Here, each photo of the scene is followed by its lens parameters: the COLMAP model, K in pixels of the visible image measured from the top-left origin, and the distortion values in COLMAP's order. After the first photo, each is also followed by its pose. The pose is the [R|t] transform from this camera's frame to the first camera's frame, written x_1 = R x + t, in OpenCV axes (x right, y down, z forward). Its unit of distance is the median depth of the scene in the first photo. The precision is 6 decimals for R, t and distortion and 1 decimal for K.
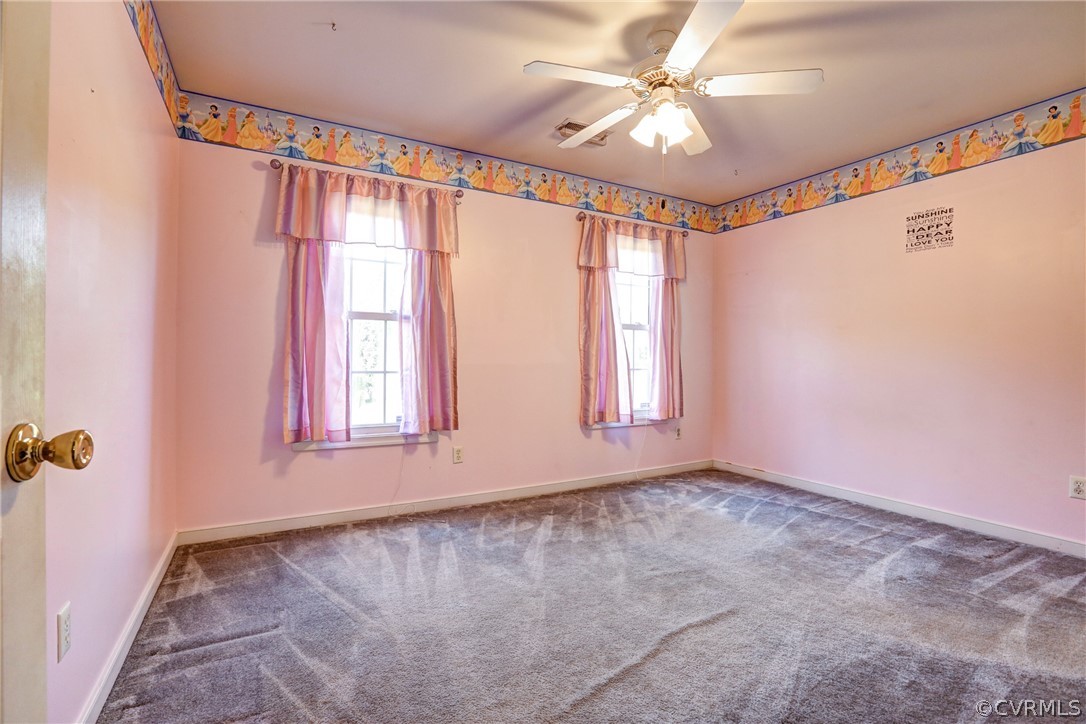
lens RADIAL K [[497.2, 0, 545.1], [0, 497.2, 358.6], [0, 0, 1]] dist [-0.047444, 0.016149]
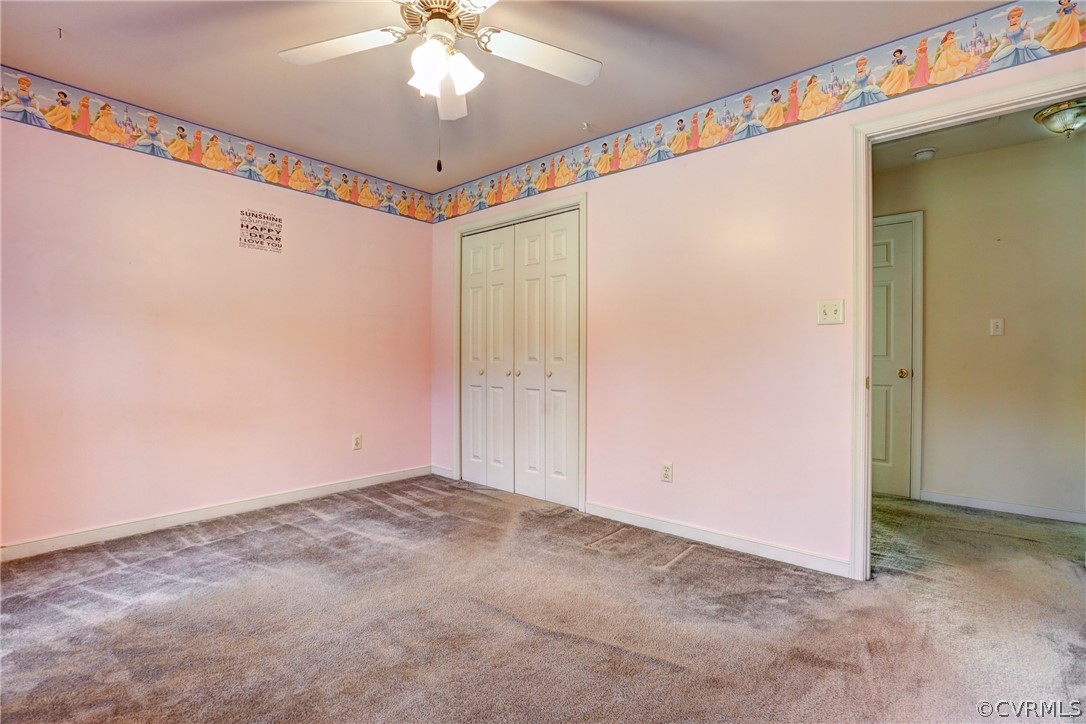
lens RADIAL K [[497.2, 0, 545.1], [0, 497.2, 358.6], [0, 0, 1]] dist [-0.047444, 0.016149]
pose [[-0.344440, -0.015407, 0.938682, -0.446477], [-0.009756, 0.999870, 0.012832, -0.011379], [-0.938758, -0.004739, -0.344545, 0.854217]]
